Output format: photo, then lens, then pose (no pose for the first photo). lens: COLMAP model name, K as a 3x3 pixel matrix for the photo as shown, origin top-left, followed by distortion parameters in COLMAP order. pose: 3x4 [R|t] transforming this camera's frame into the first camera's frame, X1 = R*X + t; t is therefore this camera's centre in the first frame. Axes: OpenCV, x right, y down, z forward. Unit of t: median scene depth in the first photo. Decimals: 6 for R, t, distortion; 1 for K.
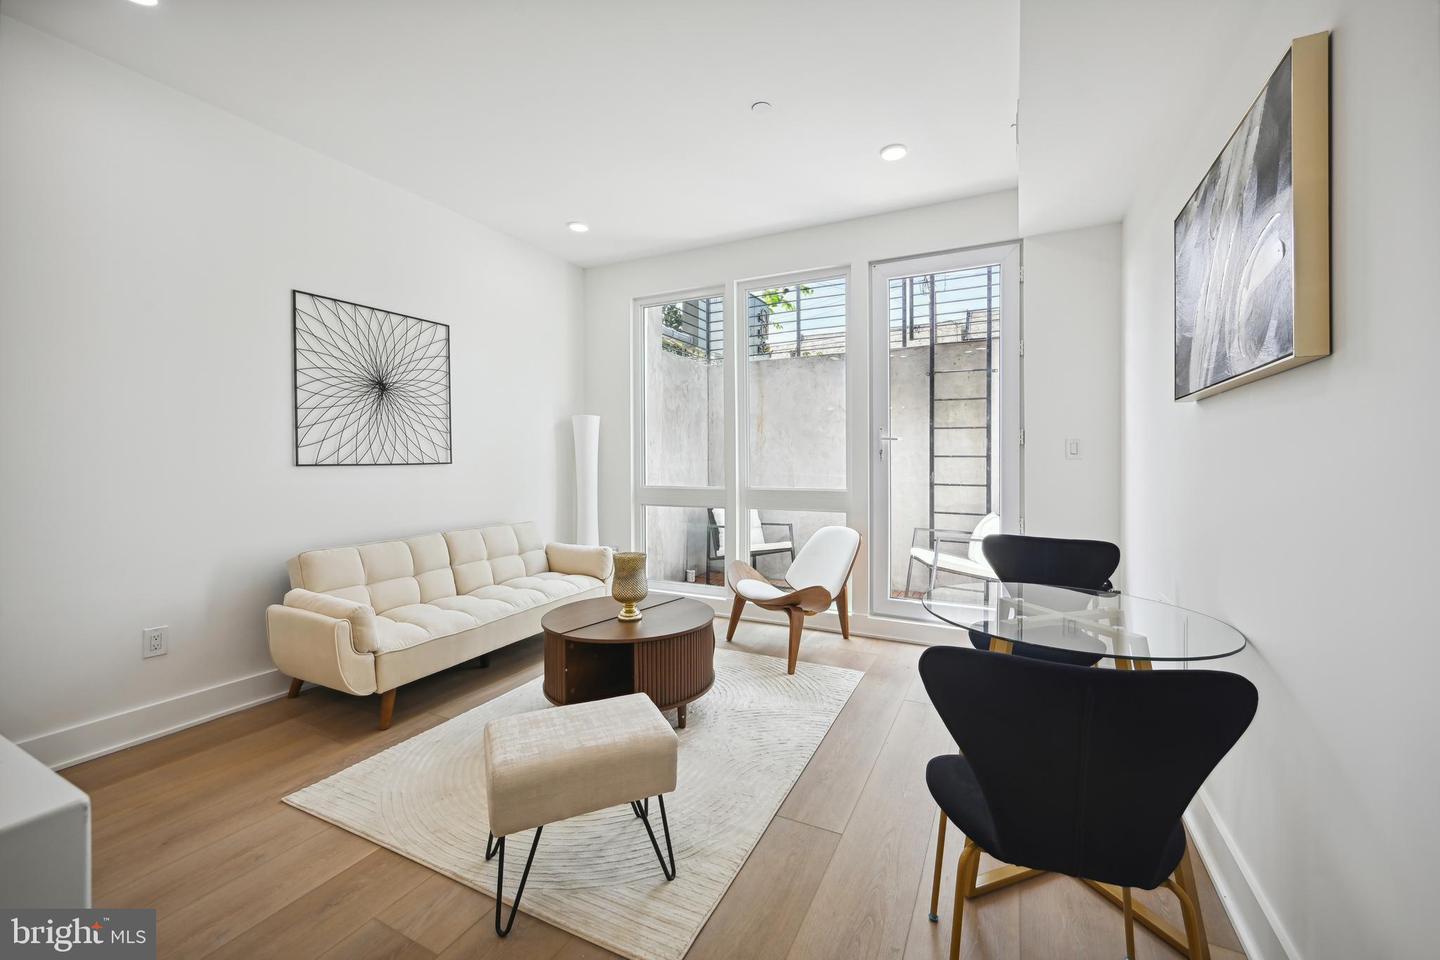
lens RADIAL K [[583.9, 0, 717.5], [0, 583.9, 460.4], [0, 0, 1]] dist [0.003242, 0.000444]
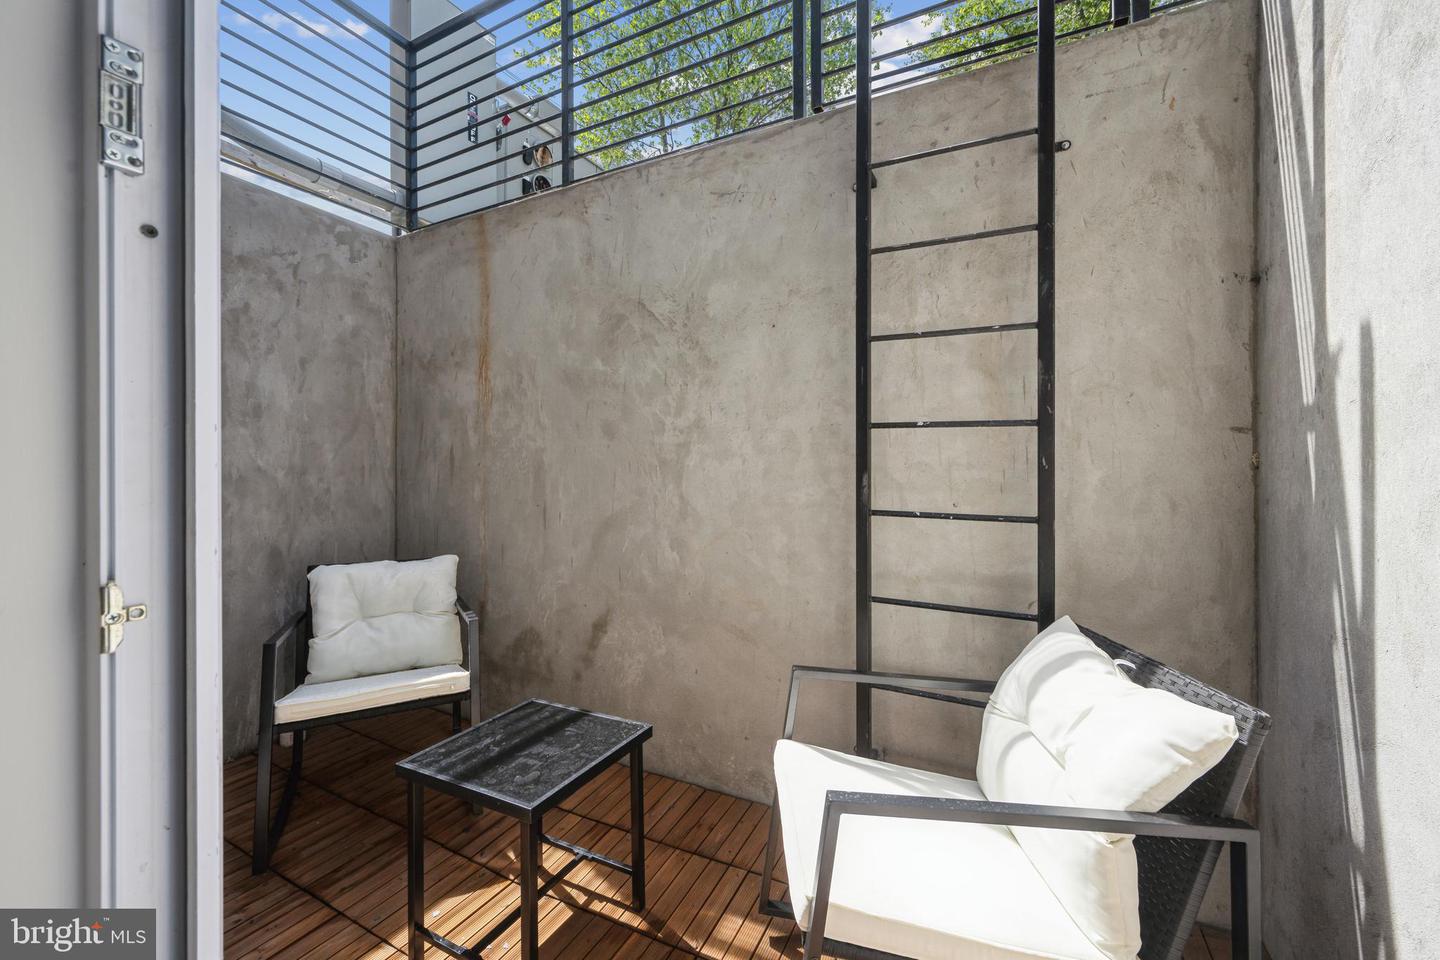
lens RADIAL K [[583.9, 0, 727.3], [0, 583.9, 458.5], [0, 0, 1]] dist [0.003242, 0.000444]
pose [[0.999990, 0.002776, 0.003543, 0.389117], [-0.002756, 0.999981, -0.005549, 0.016959], [-0.003558, 0.005540, 0.999978, 0.903915]]
